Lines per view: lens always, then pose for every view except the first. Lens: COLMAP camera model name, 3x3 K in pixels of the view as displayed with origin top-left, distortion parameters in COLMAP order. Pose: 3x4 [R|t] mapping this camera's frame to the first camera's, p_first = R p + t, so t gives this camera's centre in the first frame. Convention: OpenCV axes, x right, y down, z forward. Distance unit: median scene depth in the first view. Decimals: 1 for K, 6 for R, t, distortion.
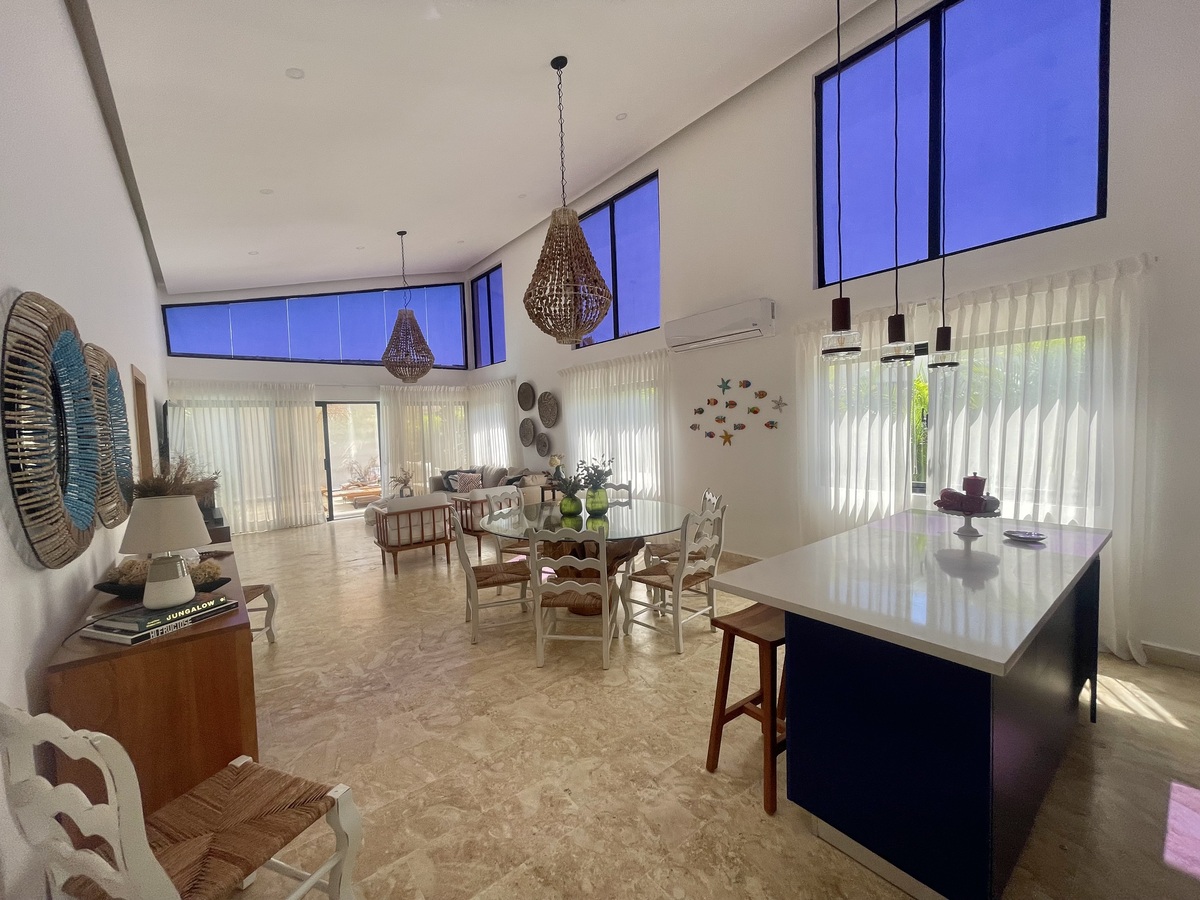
lens RADIAL K [[482.4, 0, 594.9], [0, 482.4, 451.9], [0, 0, 1]] dist [0.004505, -0.000048]
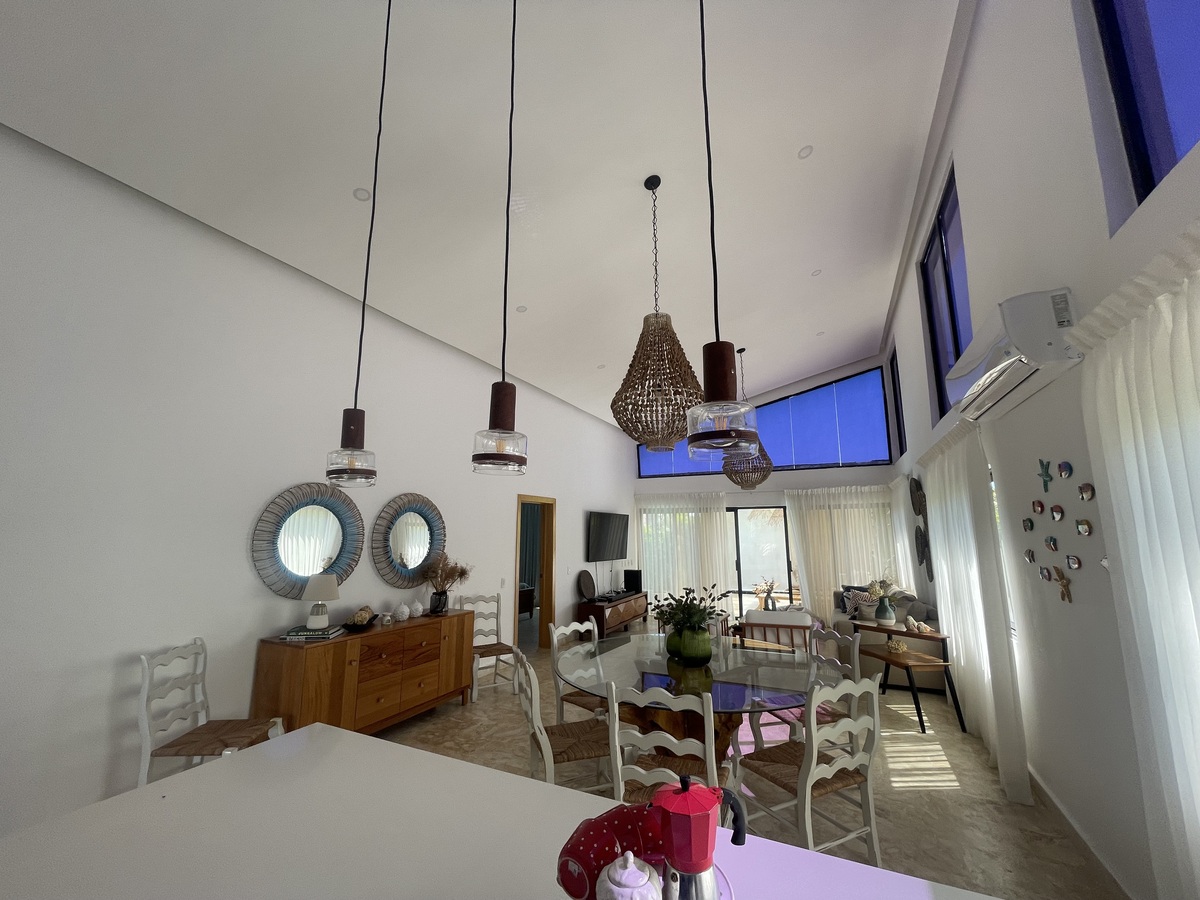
lens RADIAL K [[482.4, 0, 593.4], [0, 482.4, 450.4], [0, 0, 1]] dist [0.004505, -0.000048]
pose [[0.432887, -0.121243, -0.893258, 0.336241], [-0.063203, 0.984393, -0.164242, -0.033240], [0.899230, 0.127555, 0.418468, 0.249045]]
